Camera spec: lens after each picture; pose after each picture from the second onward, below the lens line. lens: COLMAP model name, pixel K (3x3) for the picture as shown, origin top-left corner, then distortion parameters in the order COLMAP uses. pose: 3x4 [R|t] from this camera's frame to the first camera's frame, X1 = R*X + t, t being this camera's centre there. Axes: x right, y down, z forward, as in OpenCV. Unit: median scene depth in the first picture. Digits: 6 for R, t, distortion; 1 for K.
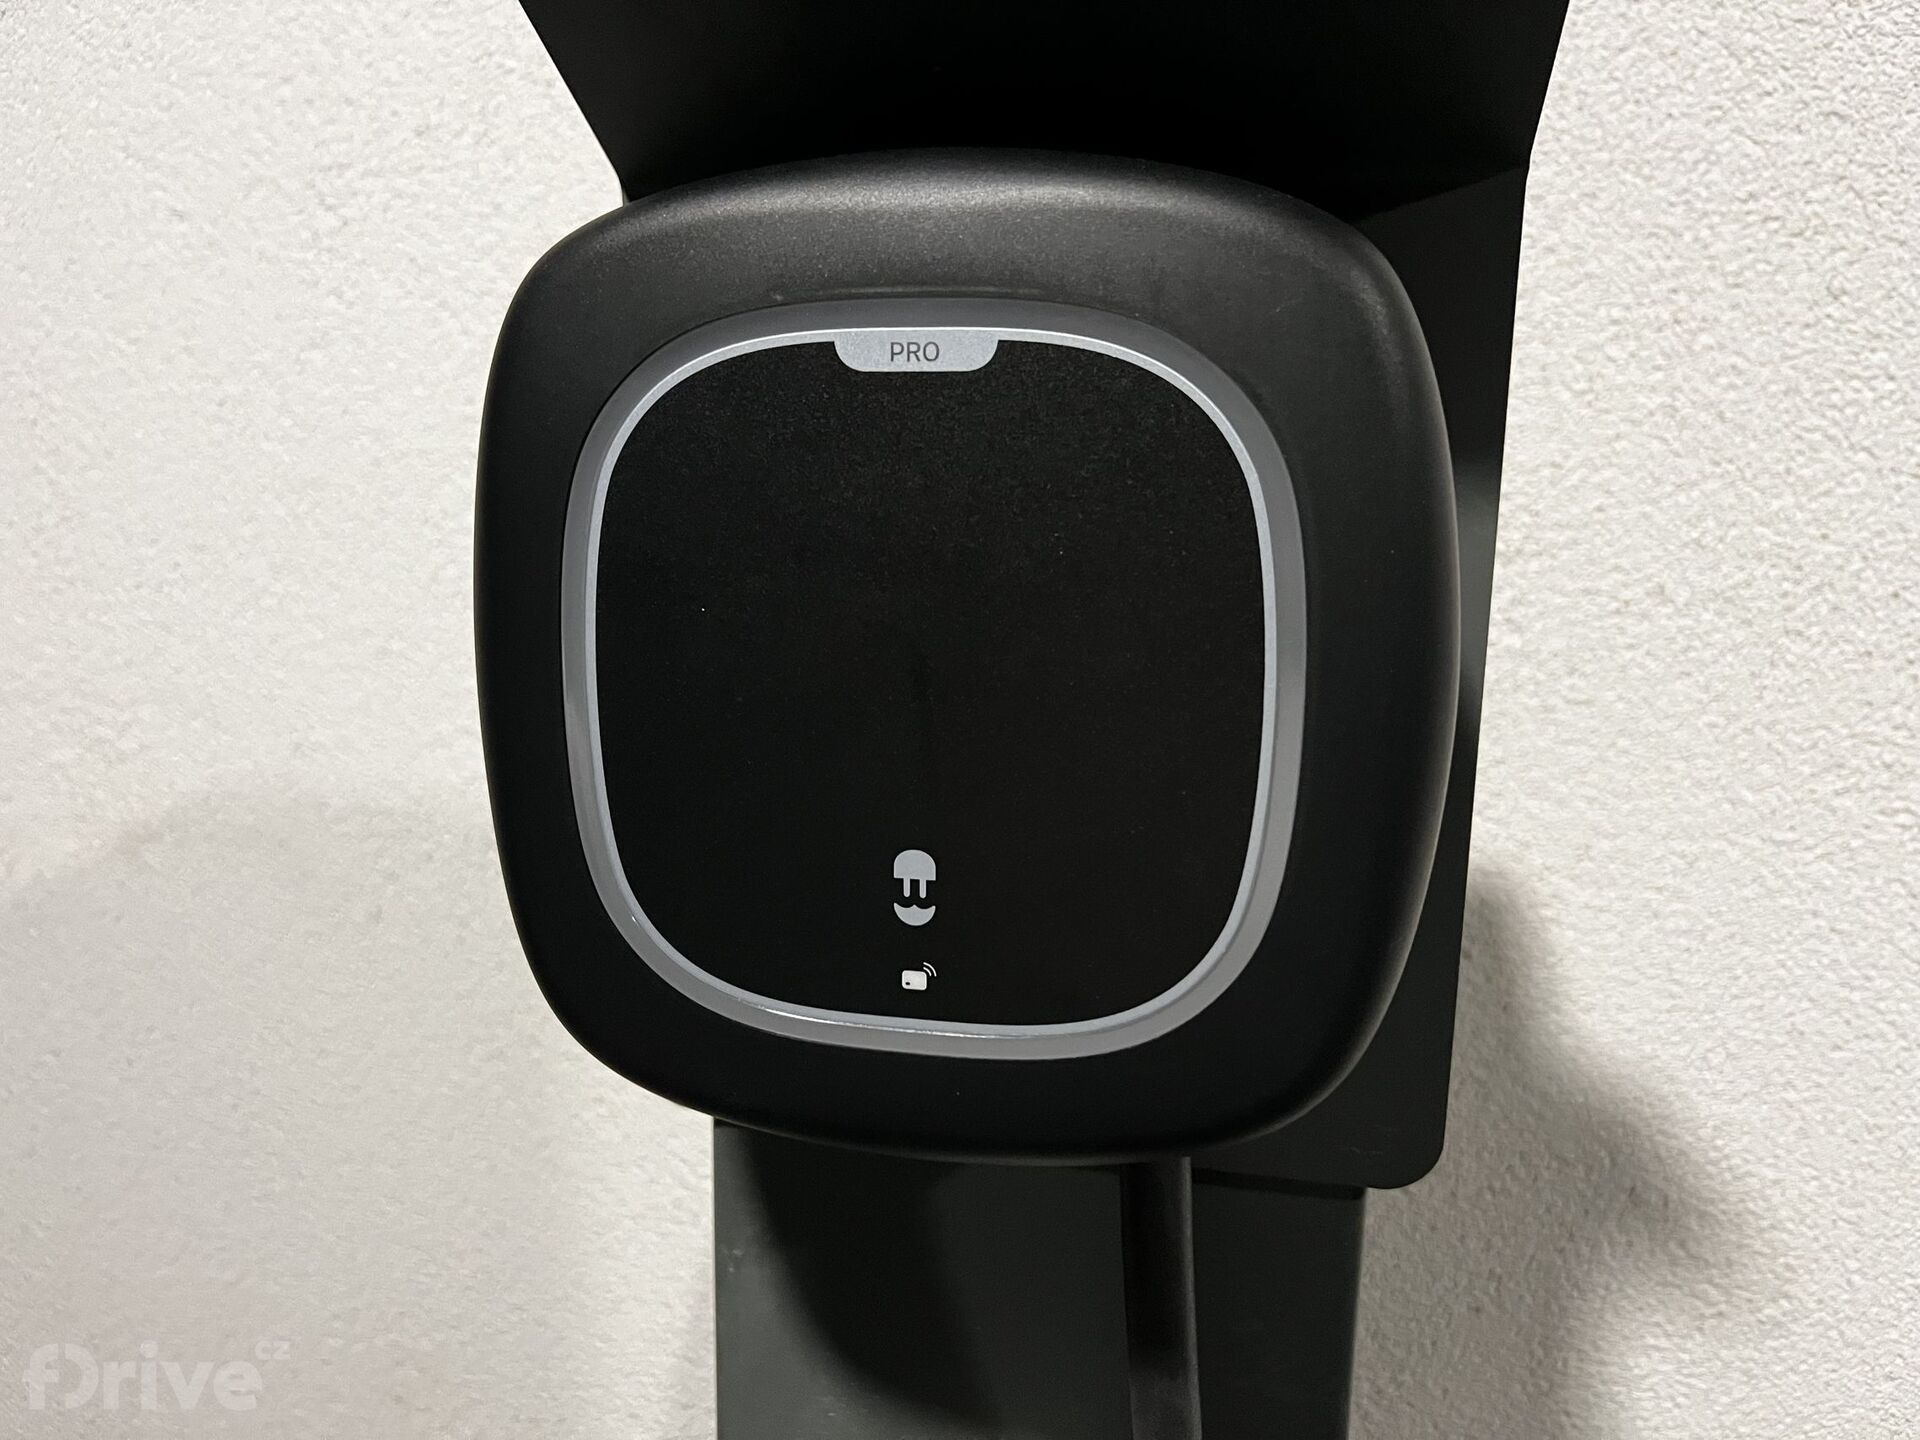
lens RADIAL K [[1458.5, 0, 955.6], [0, 1458.5, 734.7], [0, 0, 1]] dist [0.008968, -0.034181]
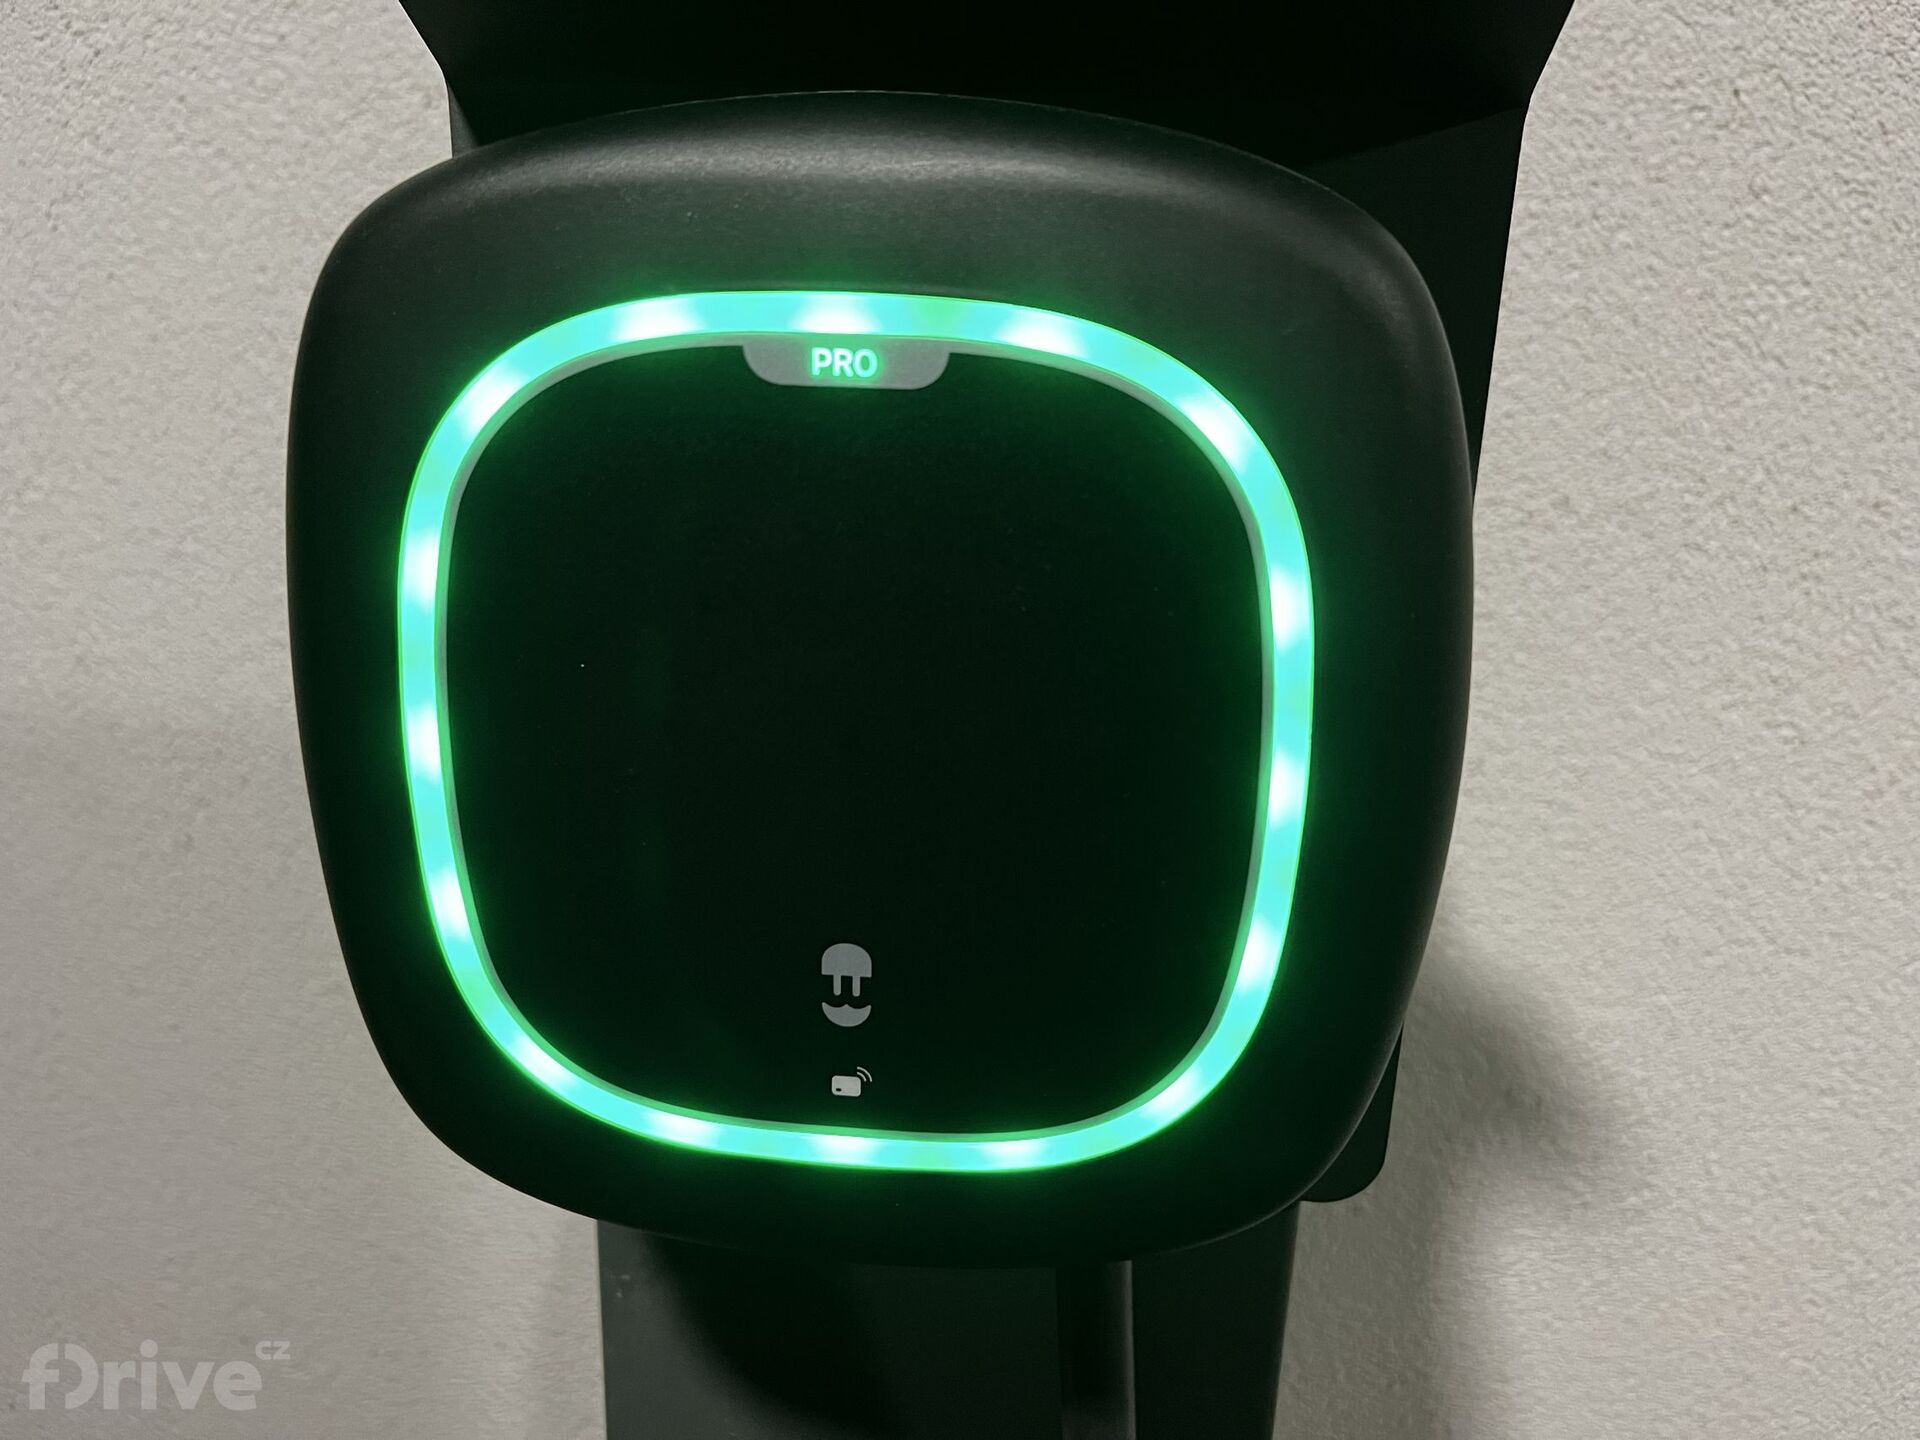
lens RADIAL K [[1458.5, 0, 962.6], [0, 1458.5, 719.3], [0, 0, 1]] dist [0.008968, -0.034181]
pose [[0.993218, -0.018714, 0.114747, -0.025181], [0.005638, 0.993552, 0.113241, -0.063908], [-0.116126, -0.111826, 0.986919, 0.072889]]
